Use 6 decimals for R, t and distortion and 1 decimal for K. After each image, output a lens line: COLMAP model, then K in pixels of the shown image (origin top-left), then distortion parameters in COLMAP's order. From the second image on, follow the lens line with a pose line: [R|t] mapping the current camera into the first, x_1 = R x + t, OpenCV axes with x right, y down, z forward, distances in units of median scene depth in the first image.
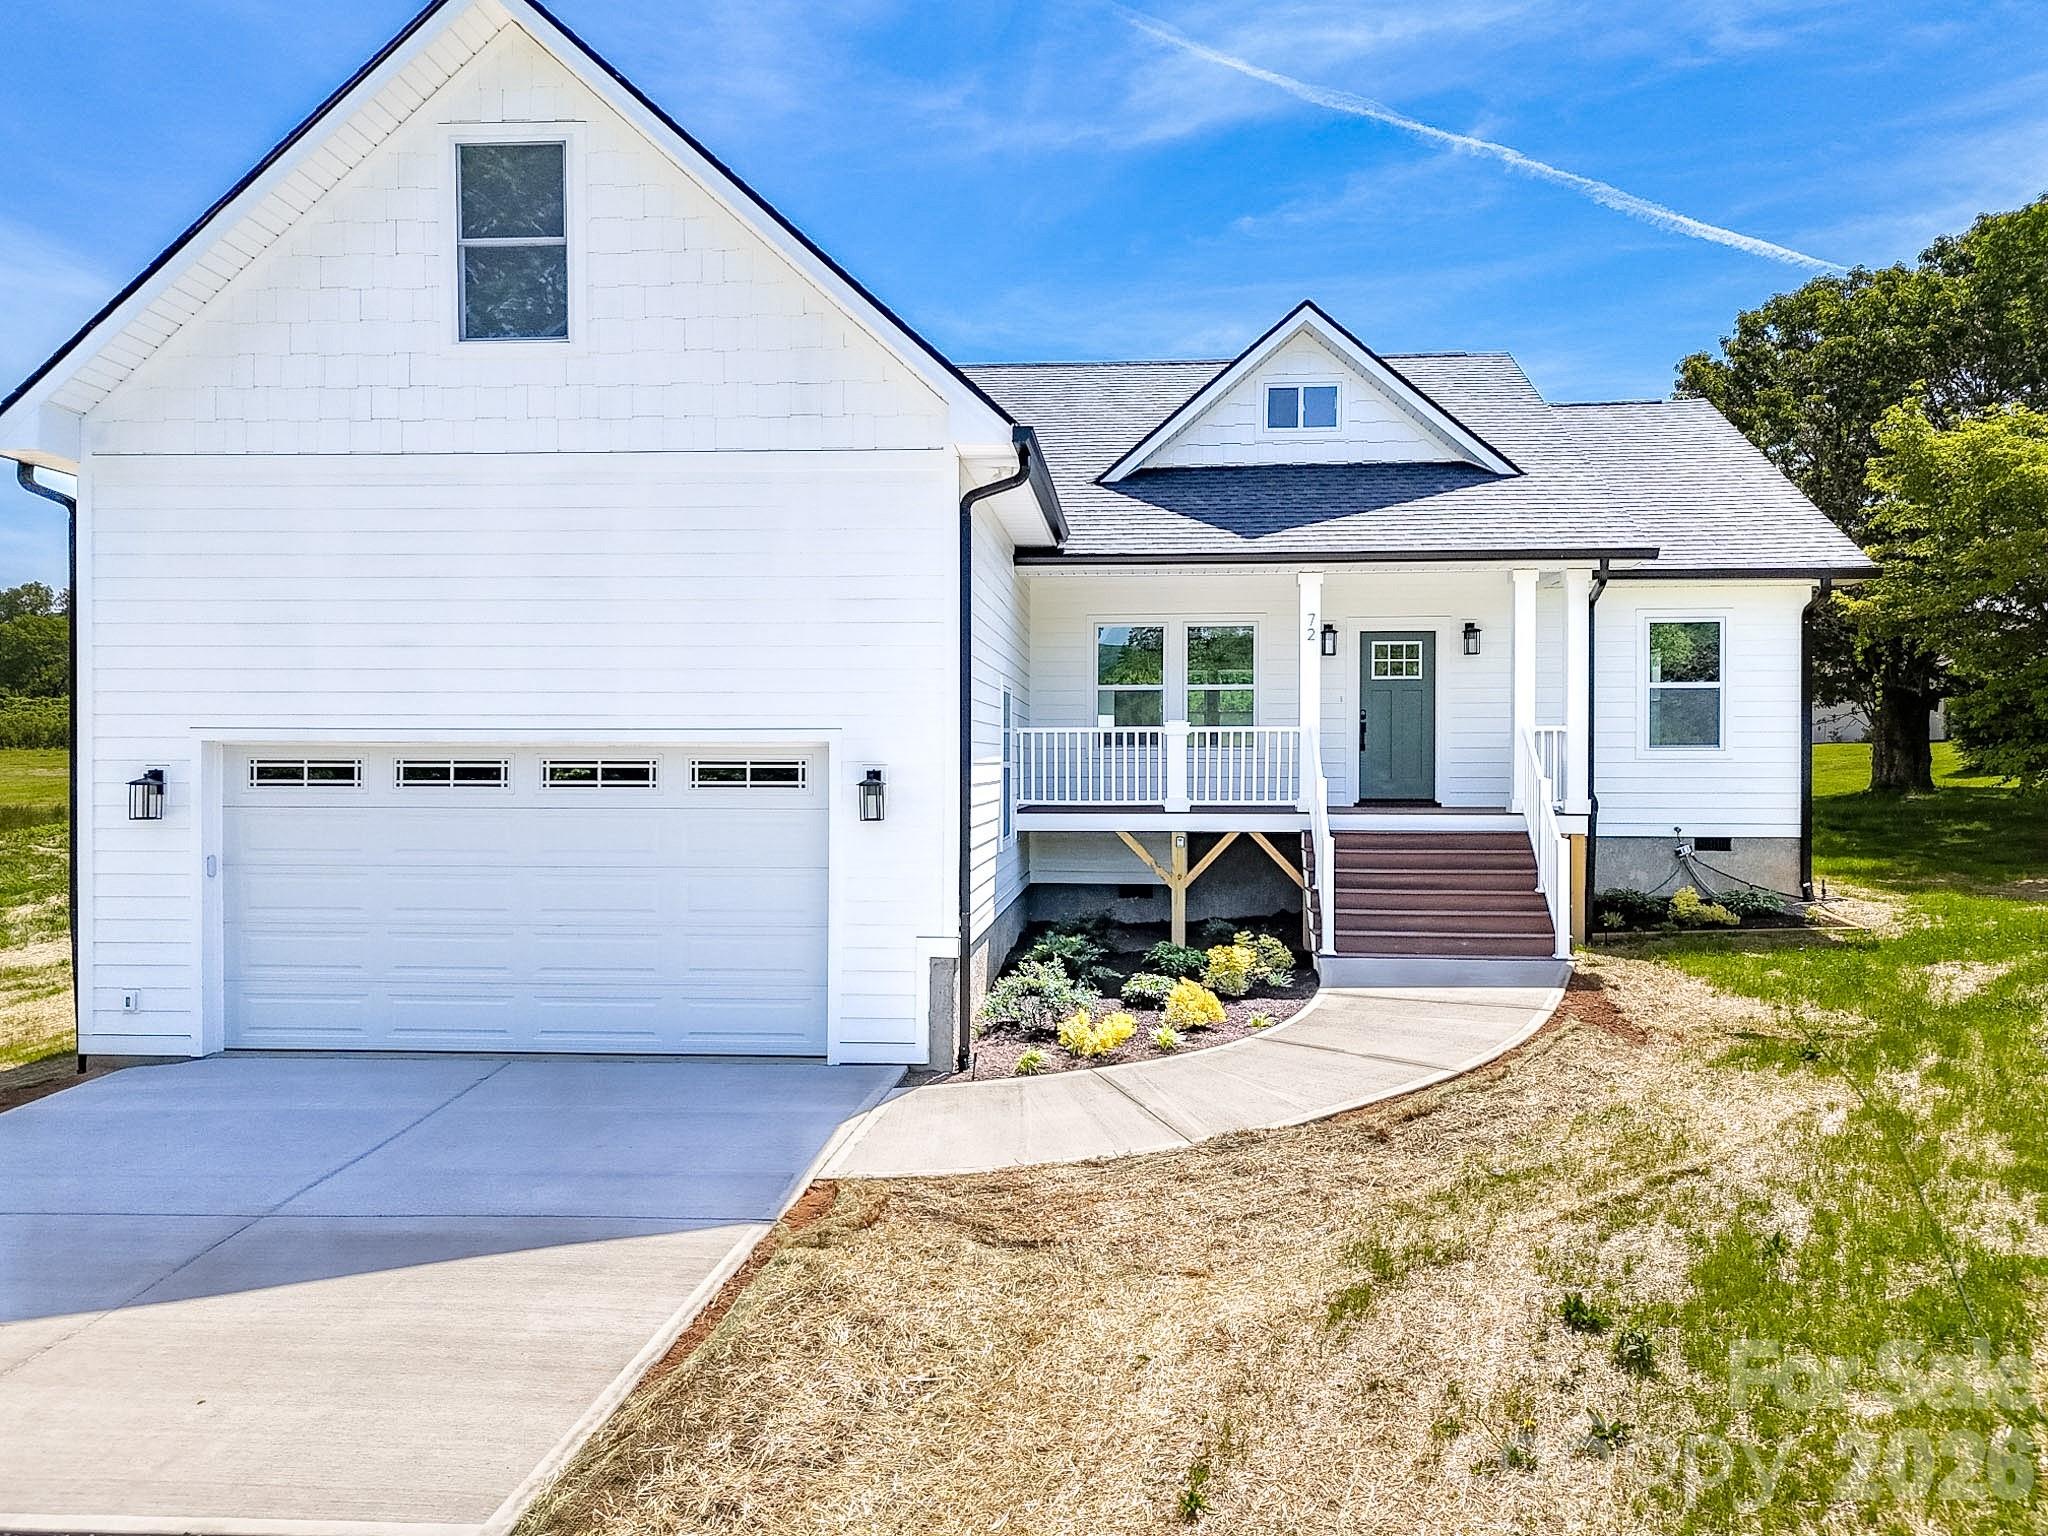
lens RADIAL K [[1512.8, 0, 1024.0], [0, 1512.8, 768.0], [0, 0, 1]] dist [0.035781, 0.000463]
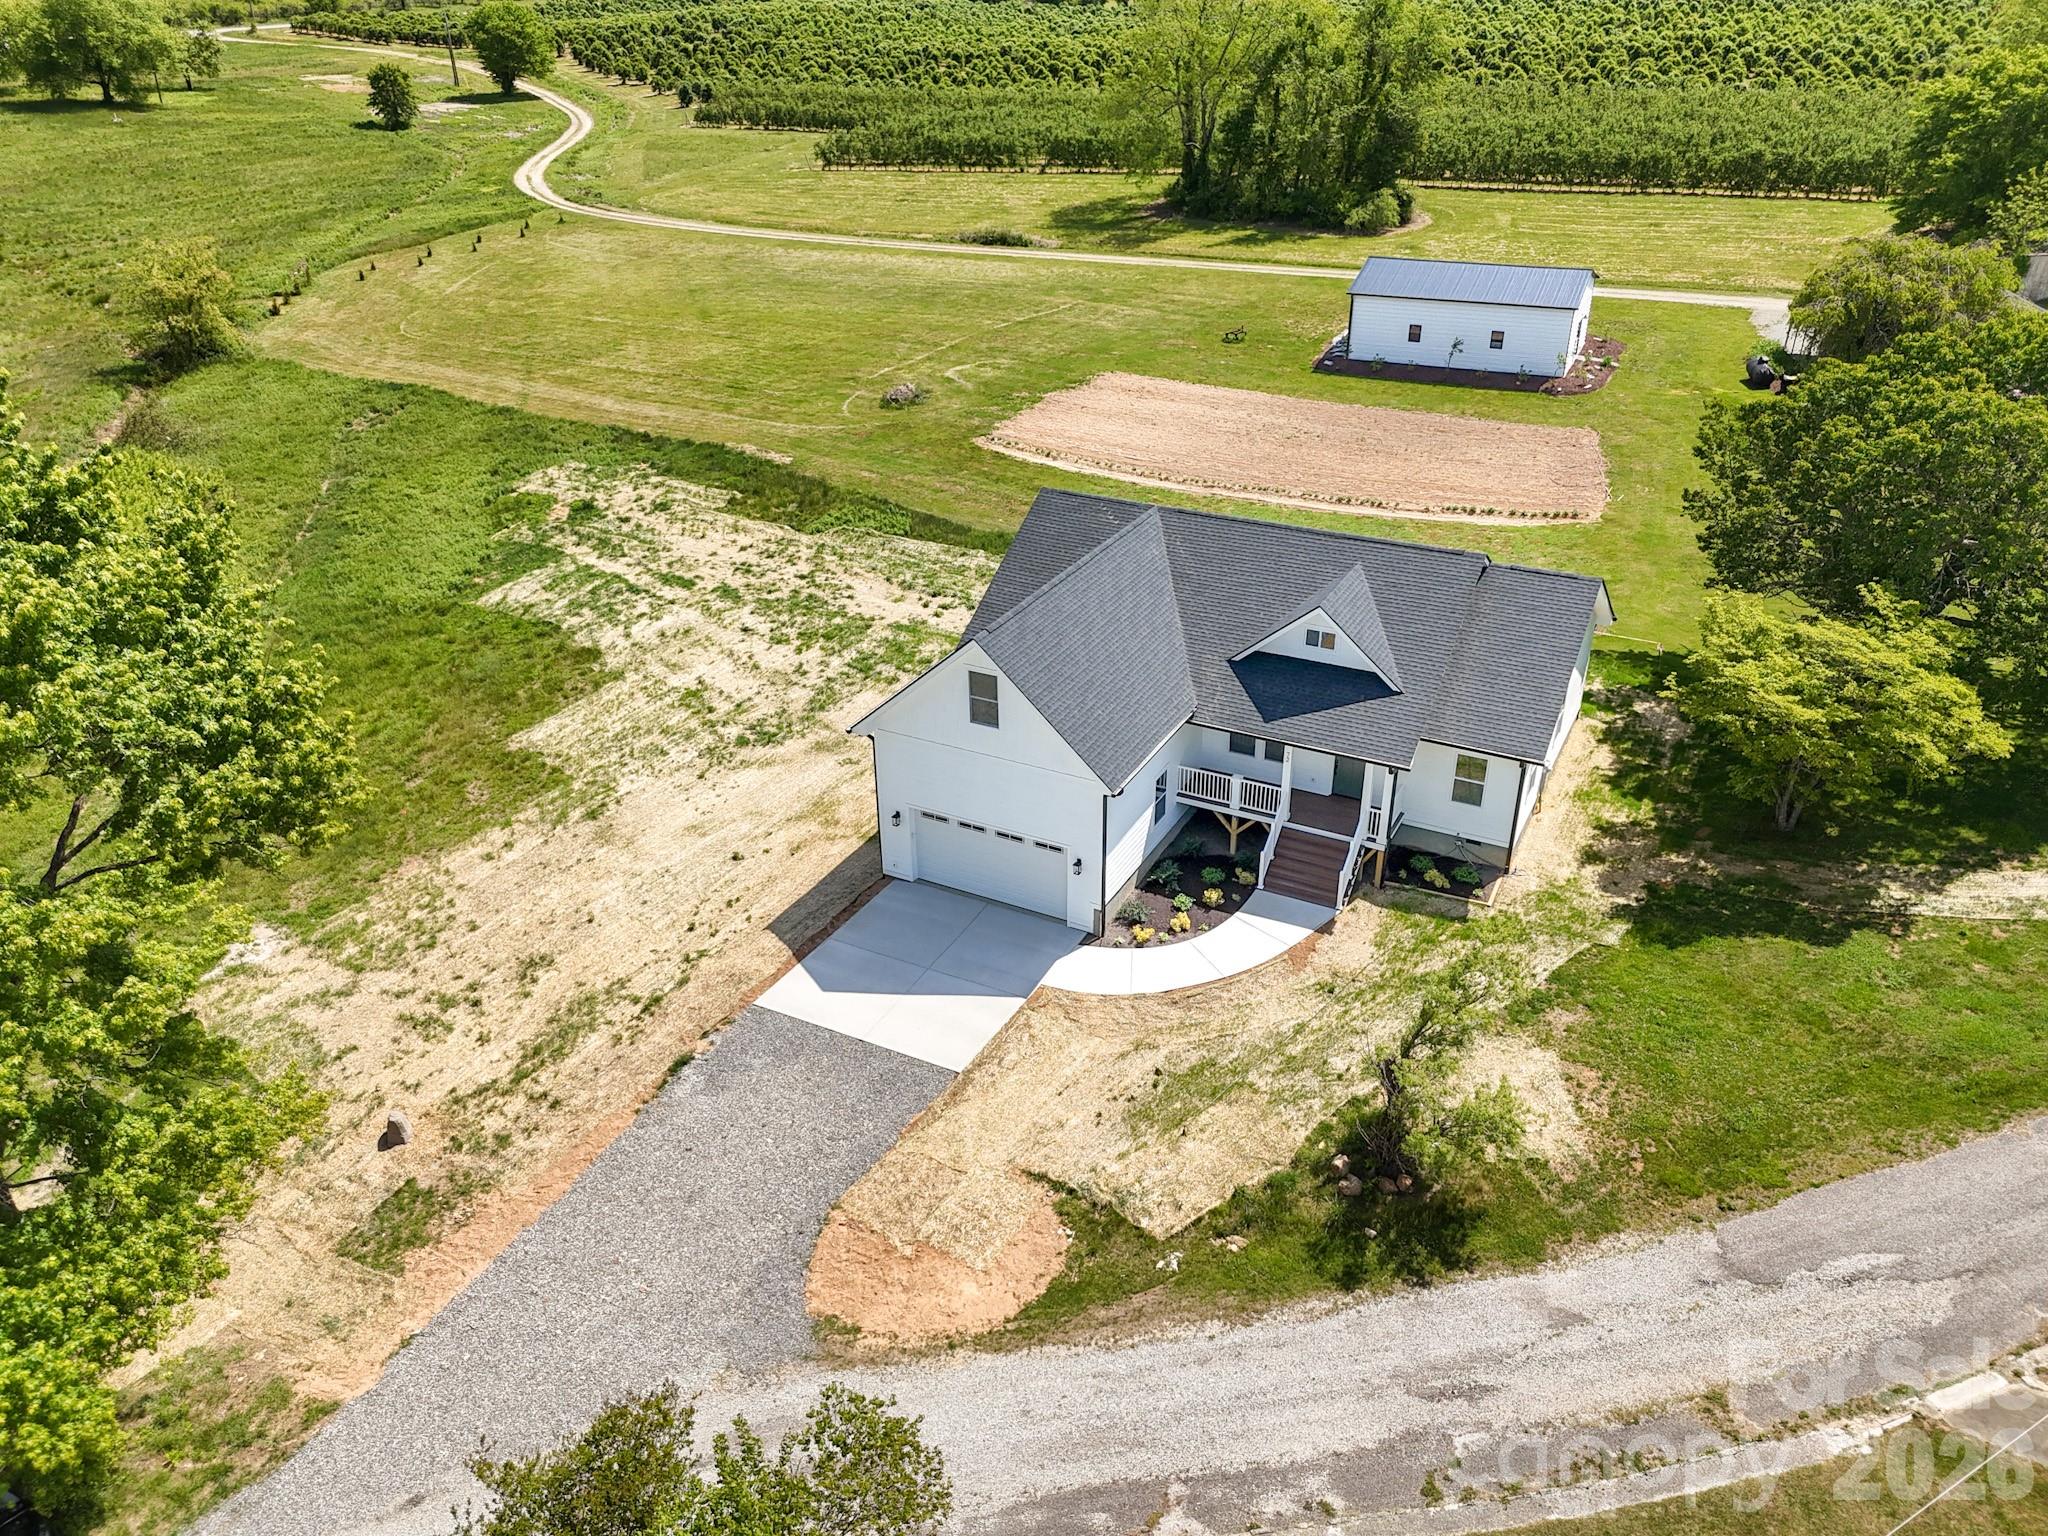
lens RADIAL K [[1507.1, 0, 1024.0], [0, 1507.1, 768.0], [0, 0, 1]] dist [0.051513, -0.040306]
pose [[0.915598, 0.177877, -0.360612, 0.883994], [0.015011, 0.881085, 0.472720, -1.615840], [0.401816, -0.438234, 0.804049, -1.543646]]
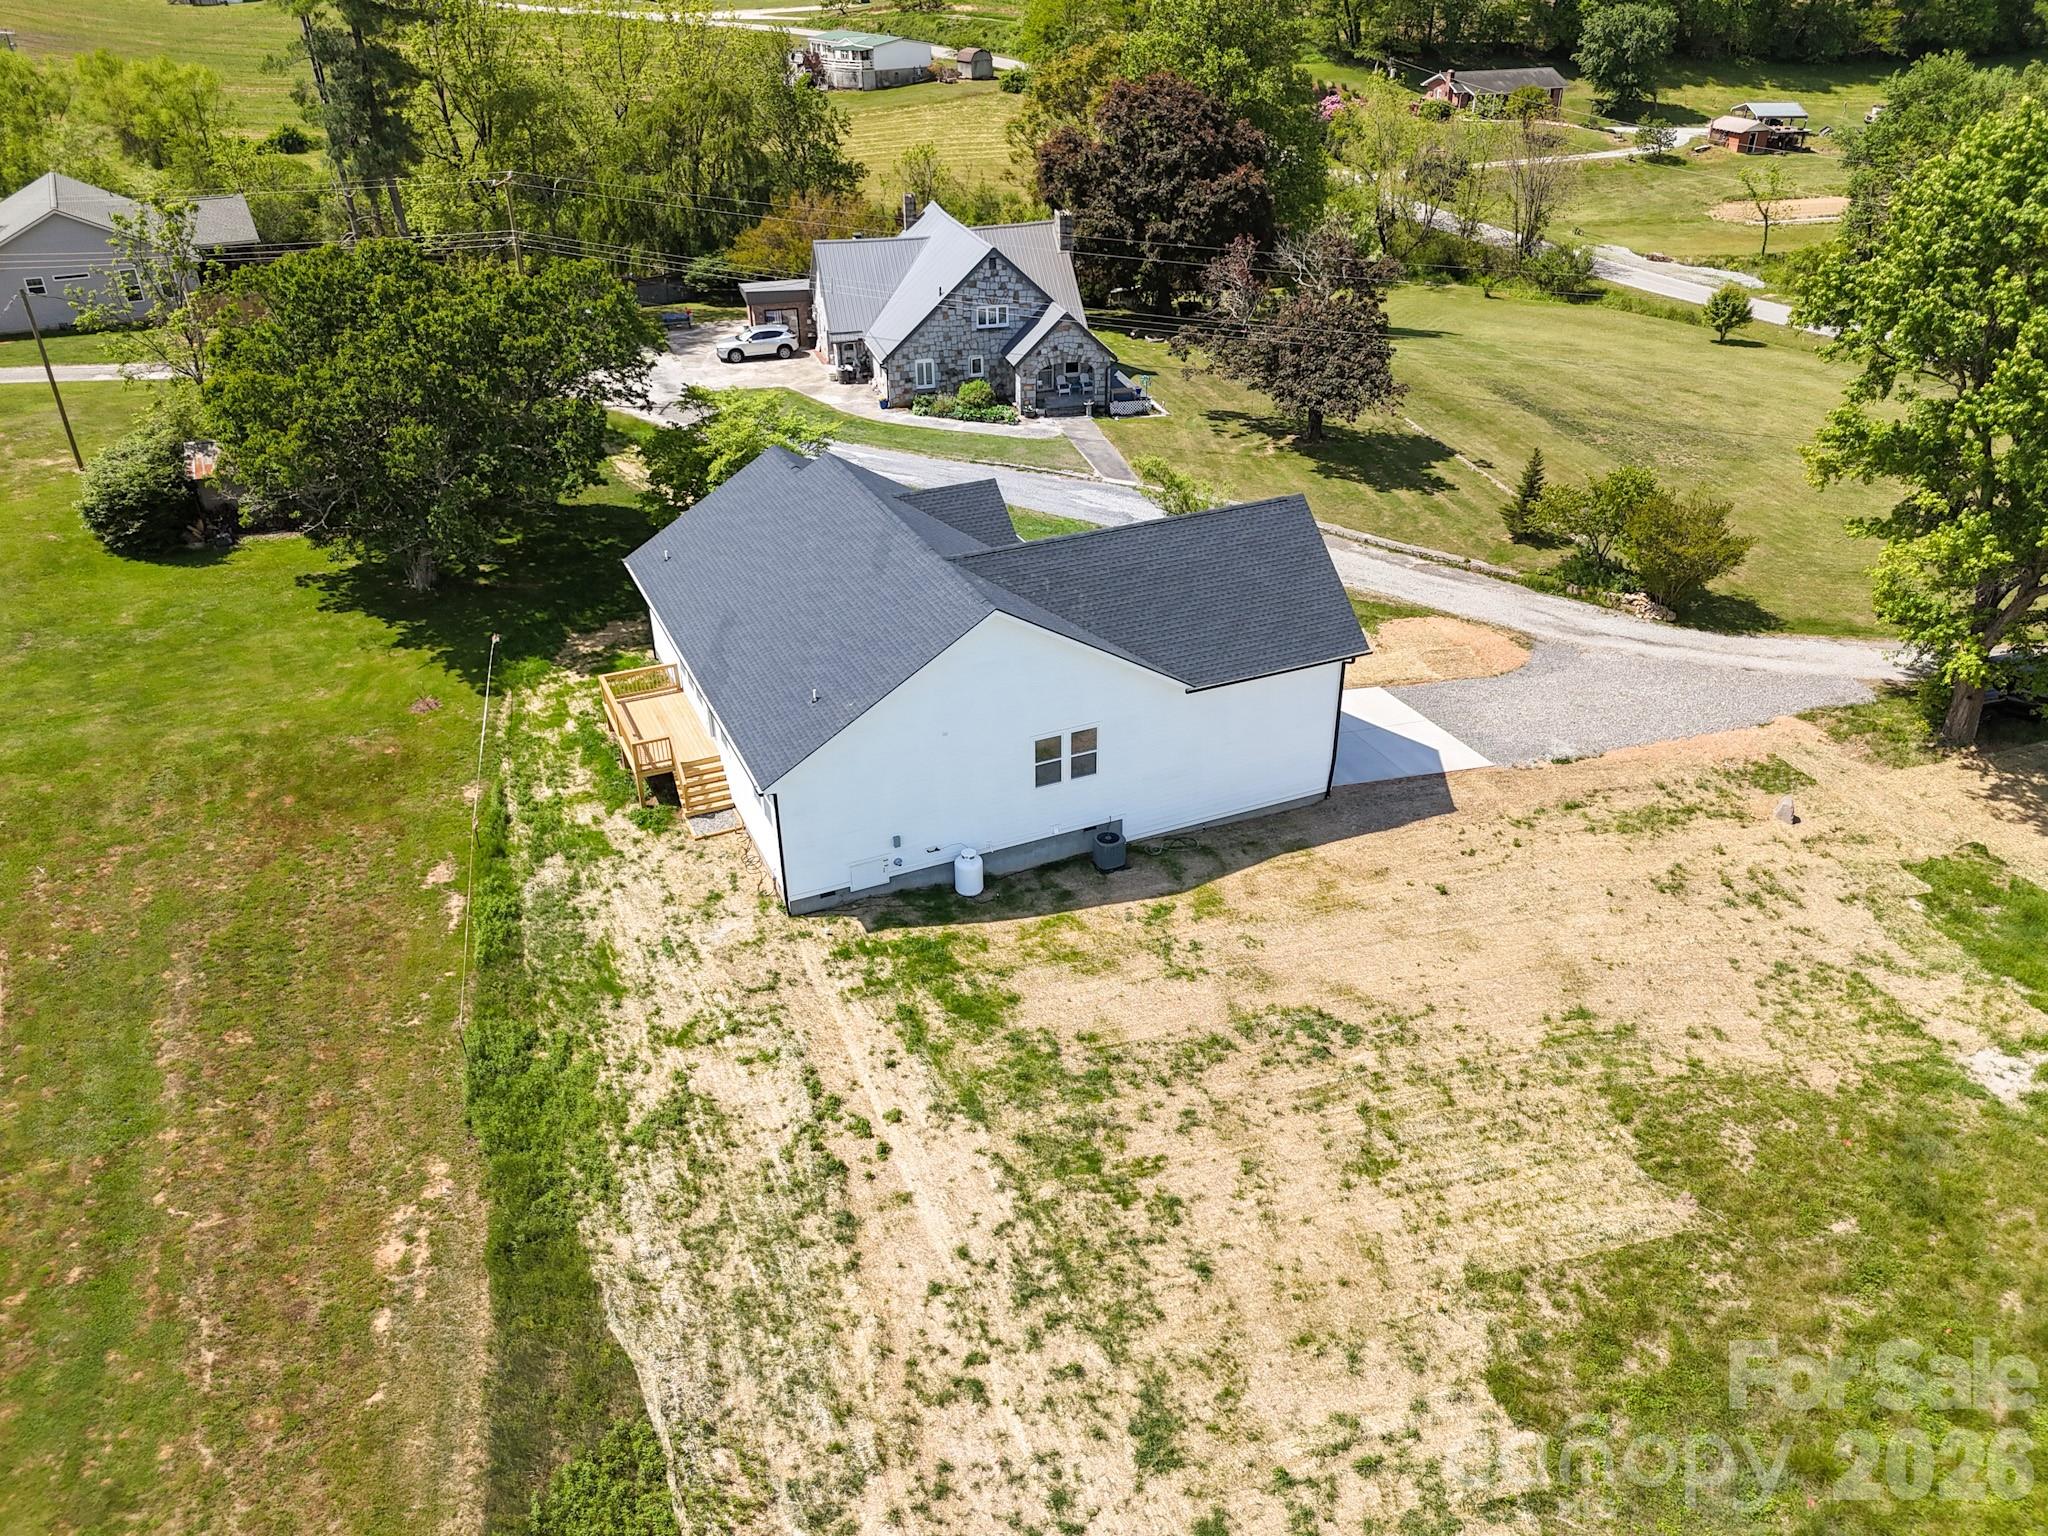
lens RADIAL K [[1507.1, 0, 1024.0], [0, 1507.1, 768.0], [0, 0, 1]] dist [0.051513, -0.040306]
pose [[-0.469268, -0.436483, 0.767640, -2.949117], [0.003256, 0.868438, 0.495788, -1.642706], [-0.883050, 0.235157, -0.406108, 3.009820]]
